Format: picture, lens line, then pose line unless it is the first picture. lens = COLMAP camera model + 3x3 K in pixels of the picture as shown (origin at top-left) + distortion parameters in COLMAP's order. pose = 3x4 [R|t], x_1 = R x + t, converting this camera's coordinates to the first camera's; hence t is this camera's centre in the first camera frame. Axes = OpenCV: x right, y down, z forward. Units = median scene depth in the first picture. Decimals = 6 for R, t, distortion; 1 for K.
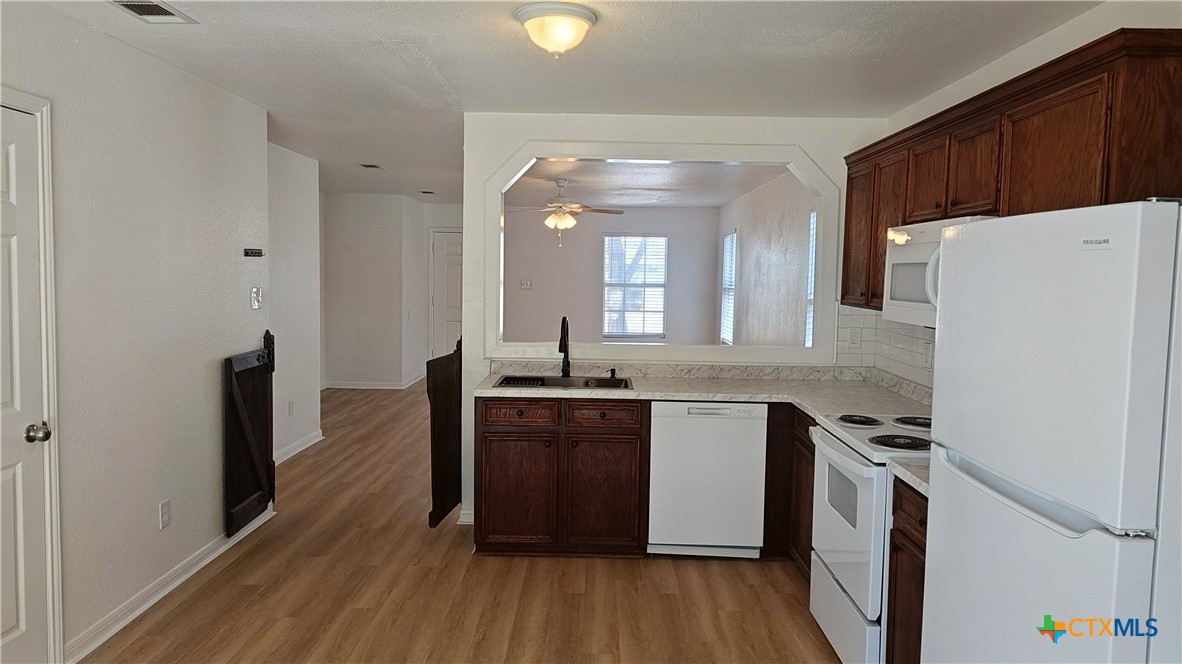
lens RADIAL K [[806.8, 0, 591.5], [0, 806.8, 324.7], [0, 0, 1]] dist [0.005596, -0.003536]
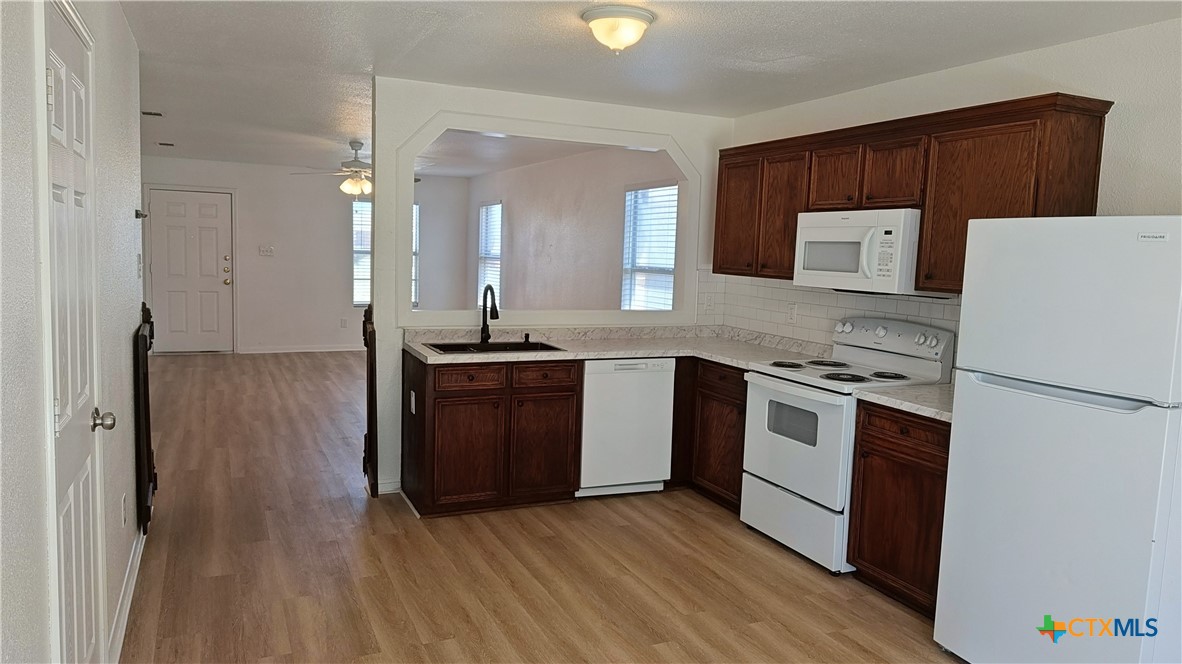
lens RADIAL K [[818.6, 0, 591.0], [0, 818.6, 332.0], [0, 0, 1]] dist [0.006879, -0.001257]
pose [[0.904484, -0.031889, 0.425313, -0.396737], [0.011641, 0.998675, 0.050121, -0.000939], [-0.426348, -0.040383, 0.903657, -0.022377]]
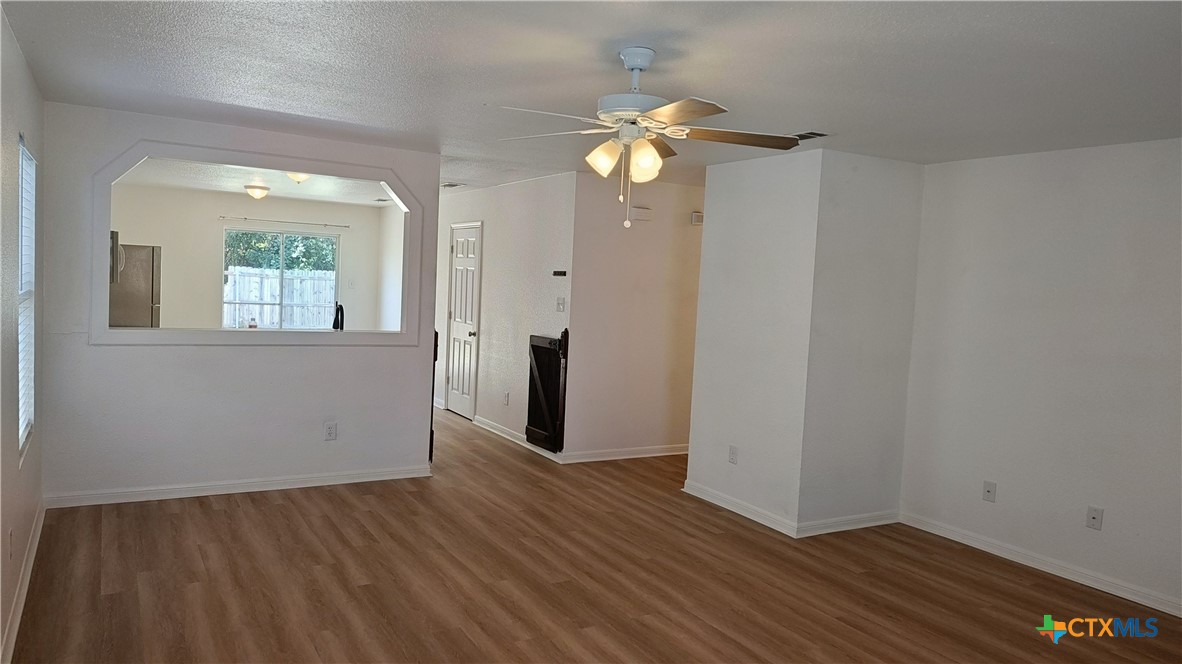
lens RADIAL K [[818.6, 0, 591.0], [0, 818.6, 332.0], [0, 0, 1]] dist [0.006879, -0.001257]
pose [[-0.853857, -0.029300, -0.519683, 0.346720], [-0.101094, 0.988737, 0.110355, -0.172066], [0.510597, 0.146764, -0.847202, 2.584047]]
